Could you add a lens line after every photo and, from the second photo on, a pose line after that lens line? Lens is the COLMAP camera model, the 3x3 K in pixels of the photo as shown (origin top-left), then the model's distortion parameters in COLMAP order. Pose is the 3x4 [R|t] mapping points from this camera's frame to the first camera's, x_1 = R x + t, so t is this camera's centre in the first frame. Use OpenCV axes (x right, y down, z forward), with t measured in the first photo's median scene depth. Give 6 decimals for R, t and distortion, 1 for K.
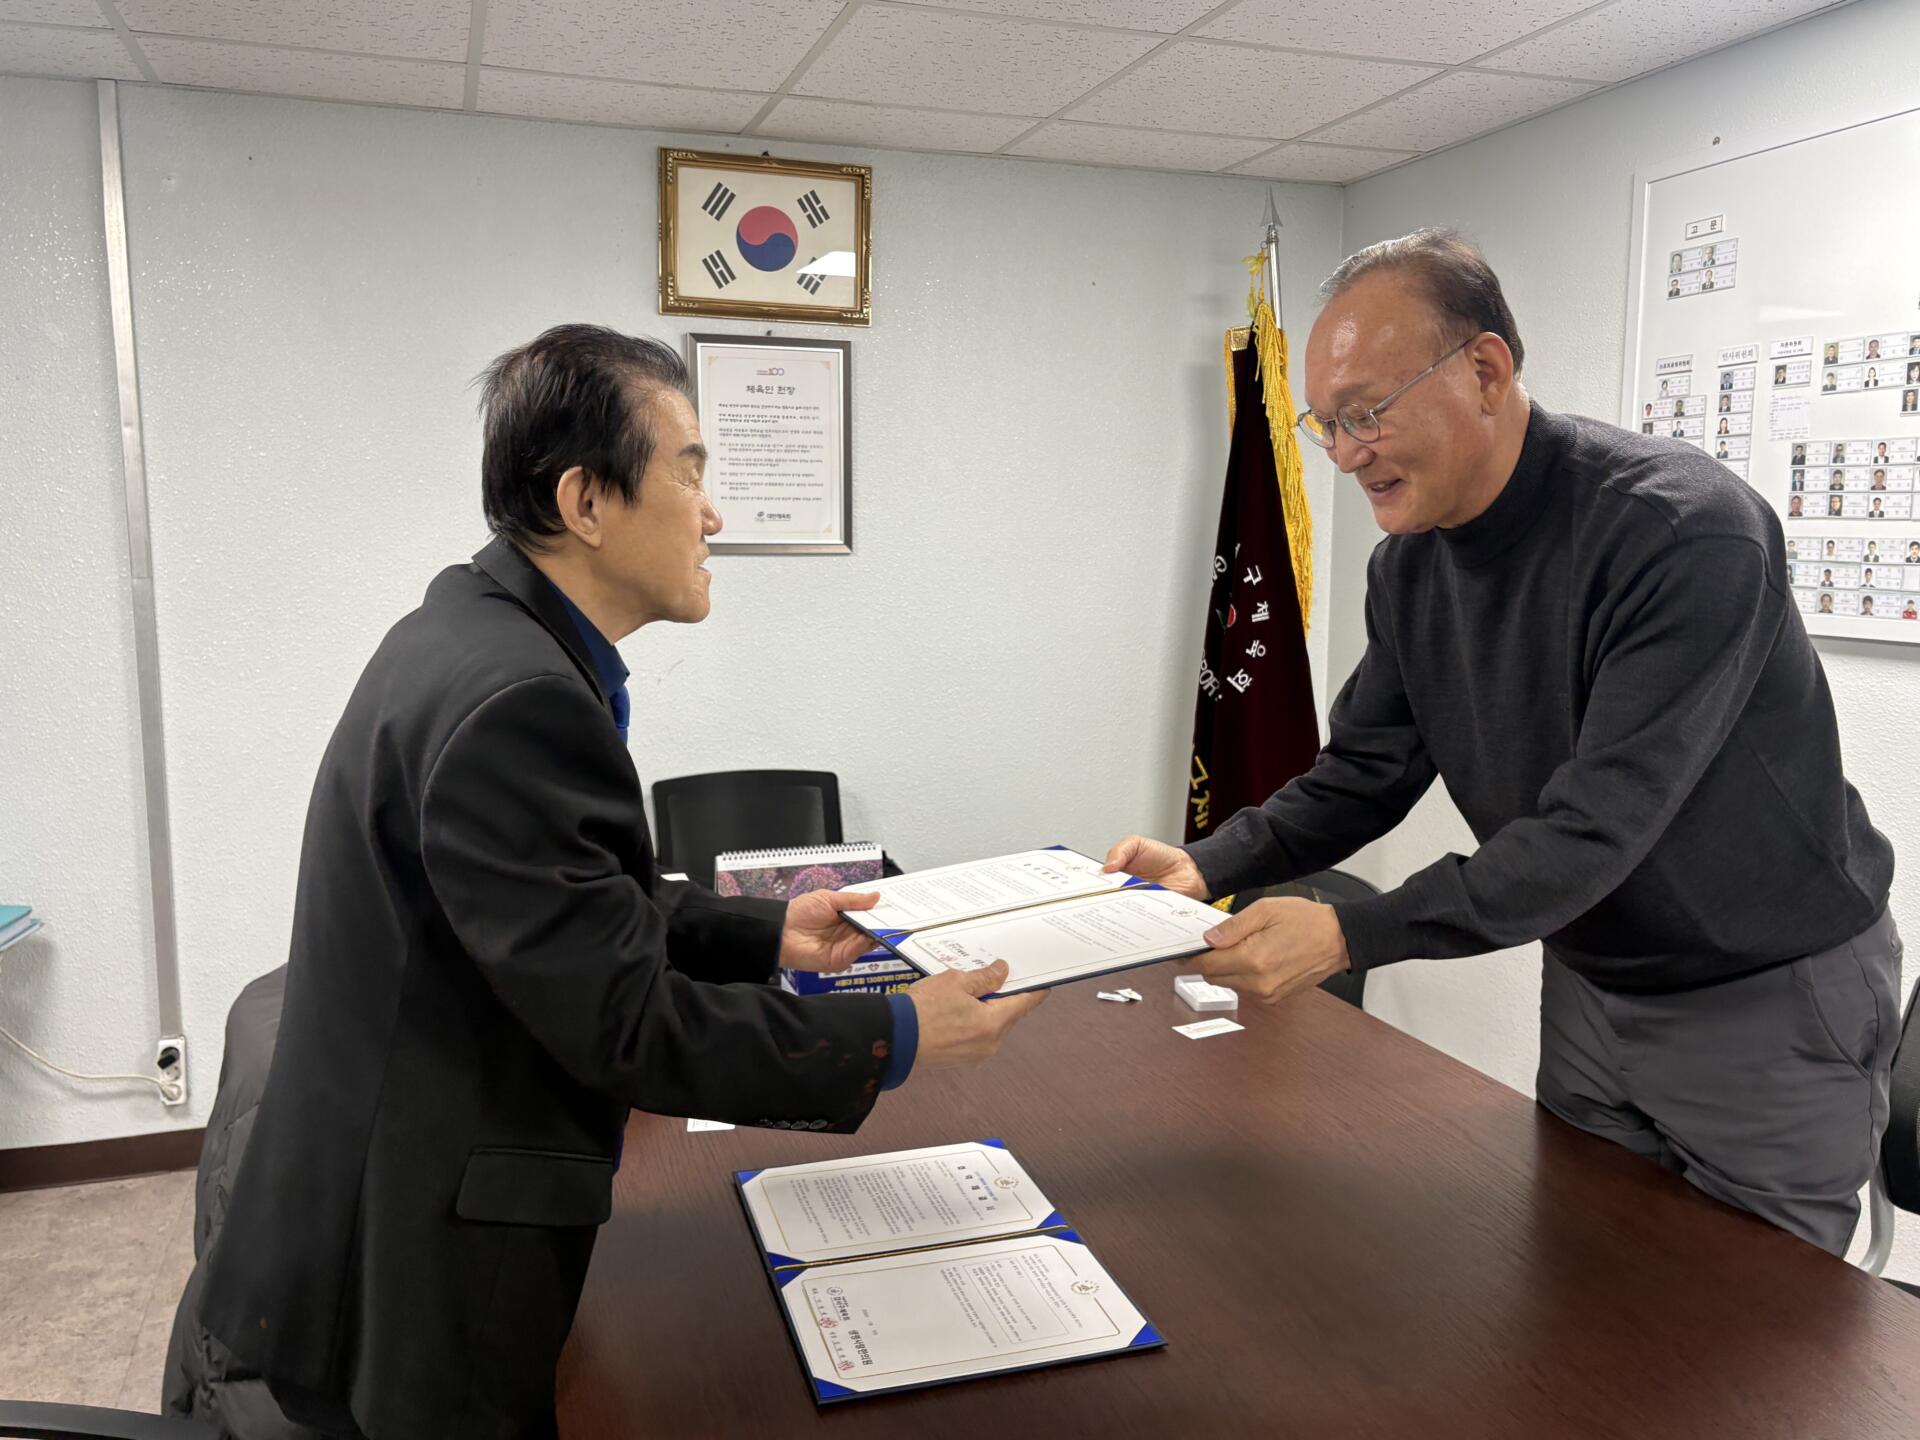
lens RADIAL K [[1505.9, 0, 956.5], [0, 1505.9, 724.8], [0, 0, 1]] dist [0.026953, -0.047369]
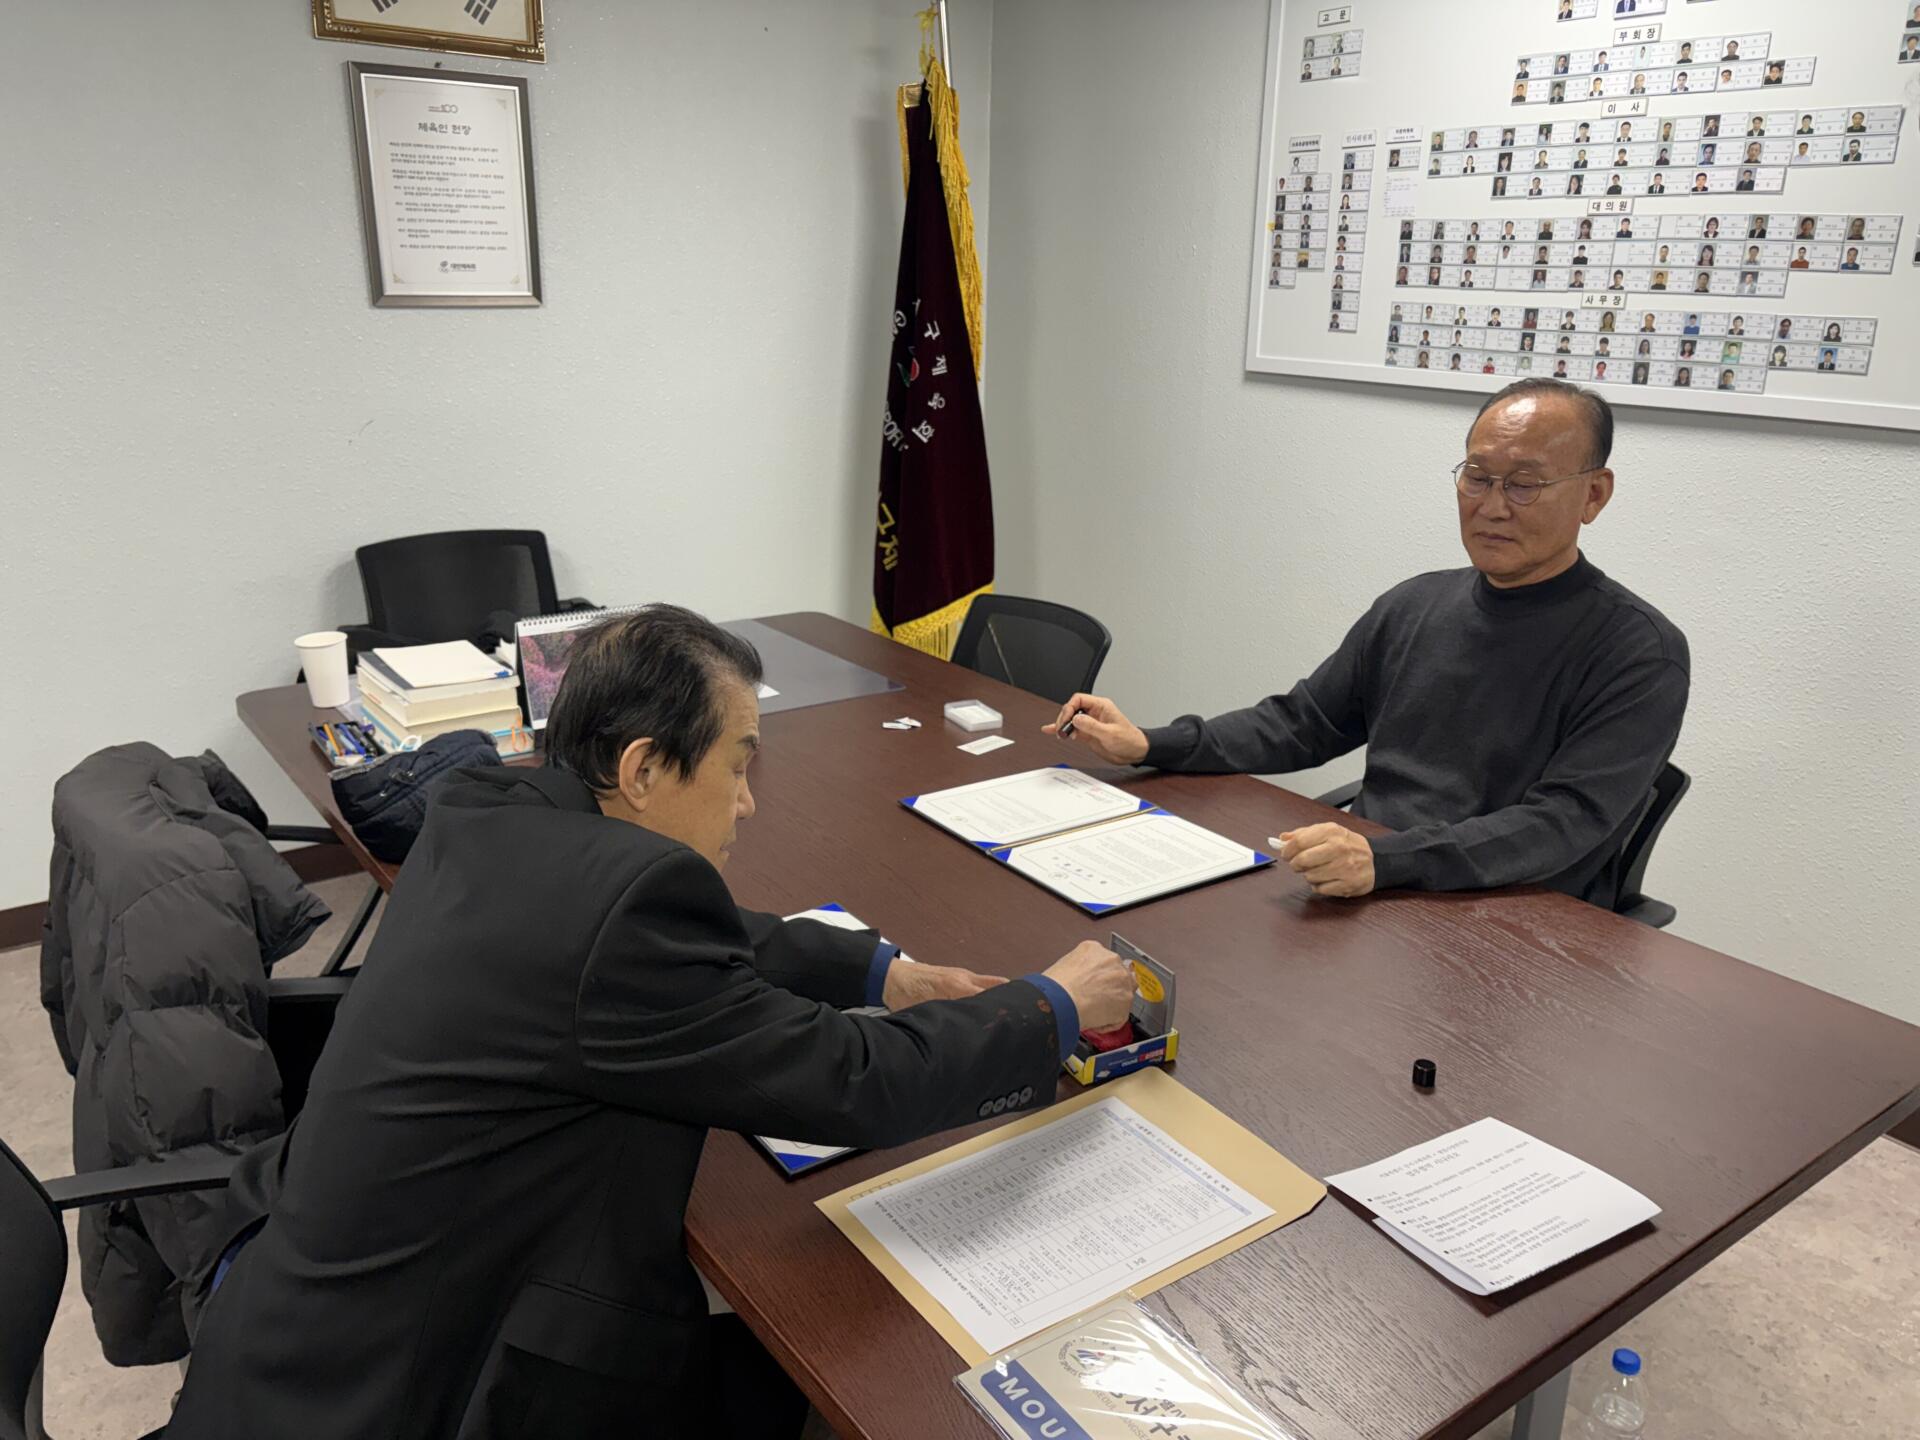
lens RADIAL K [[1456.9, 0, 958.5], [0, 1456.9, 722.9], [0, 0, 1]] dist [0.004029, 0.008045]
pose [[0.955099, -0.074707, 0.286713, -0.105791], [0.023842, 0.983930, 0.176956, -0.008134], [-0.295325, -0.162175, 0.941532, -0.024814]]
